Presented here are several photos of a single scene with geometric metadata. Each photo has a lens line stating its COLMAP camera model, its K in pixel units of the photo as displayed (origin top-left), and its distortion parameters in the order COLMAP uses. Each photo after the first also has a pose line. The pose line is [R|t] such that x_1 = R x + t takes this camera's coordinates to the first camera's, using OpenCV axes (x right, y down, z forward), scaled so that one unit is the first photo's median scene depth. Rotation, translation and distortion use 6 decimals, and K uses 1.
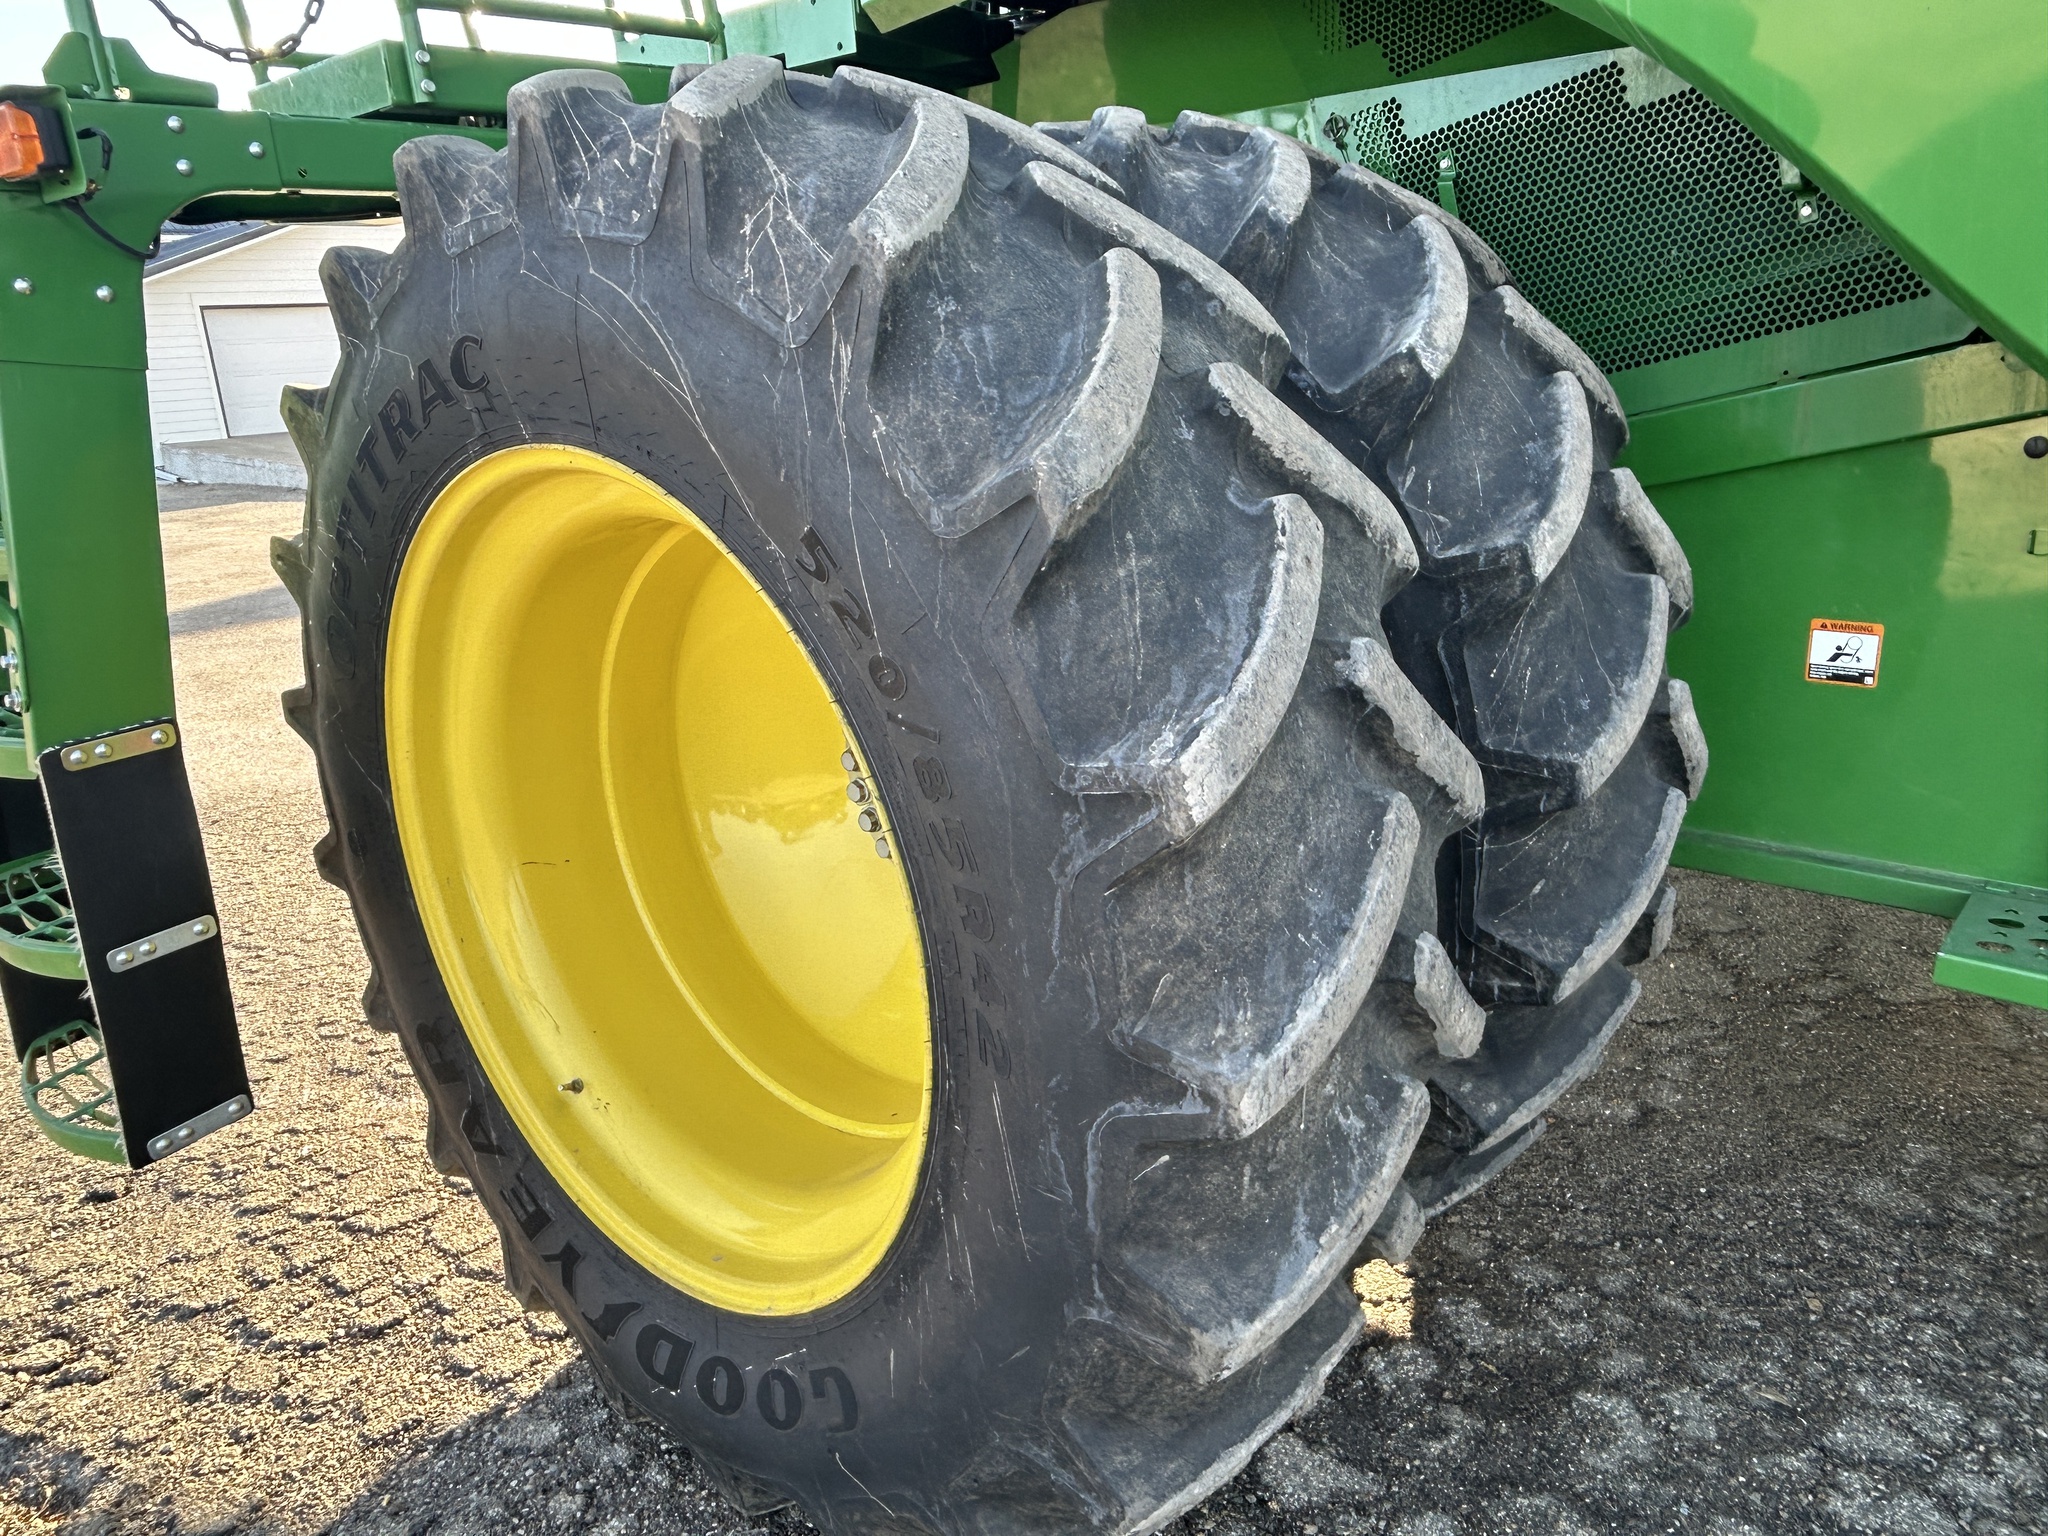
lens RADIAL K [[1429.4, 0, 1018.6], [0, 1429.4, 754.9], [0, 0, 1]] dist [0.017771, -0.032781]
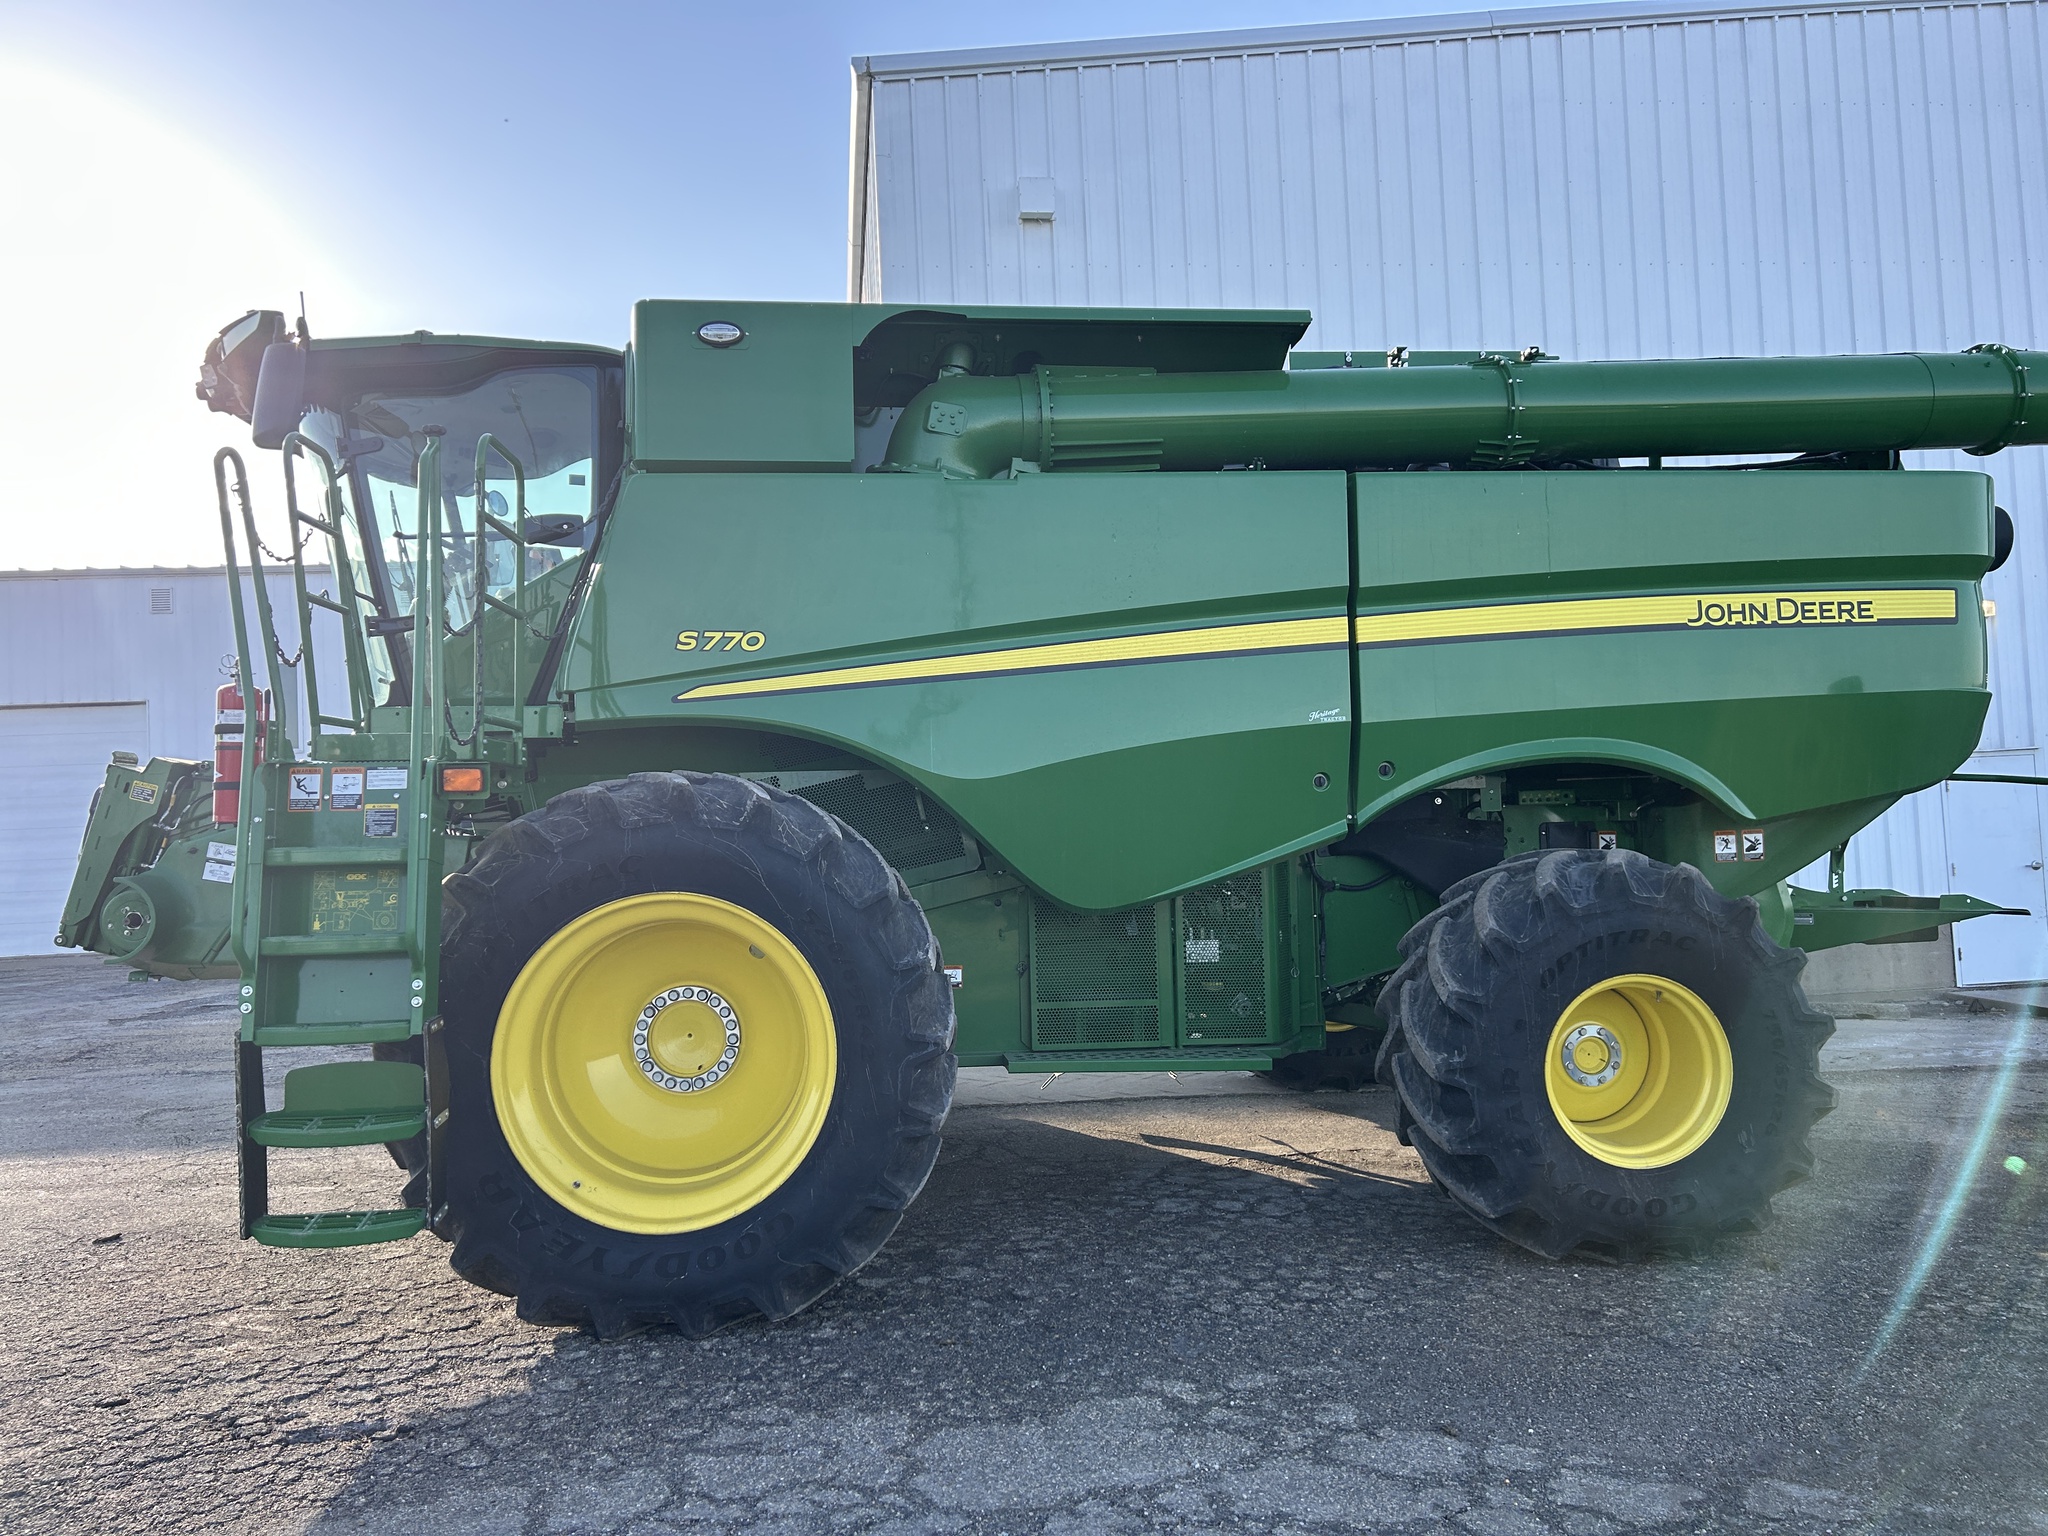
lens RADIAL K [[1562.9, 0, 1002.0], [0, 1562.9, 751.8], [0, 0, 1]] dist [0.057370, -0.085219]
pose [[0.701467, 0.072952, 0.708959, -1.619990], [0.190988, 0.939123, -0.285607, 0.423980], [-0.686635, 0.335746, 0.644831, -1.238038]]
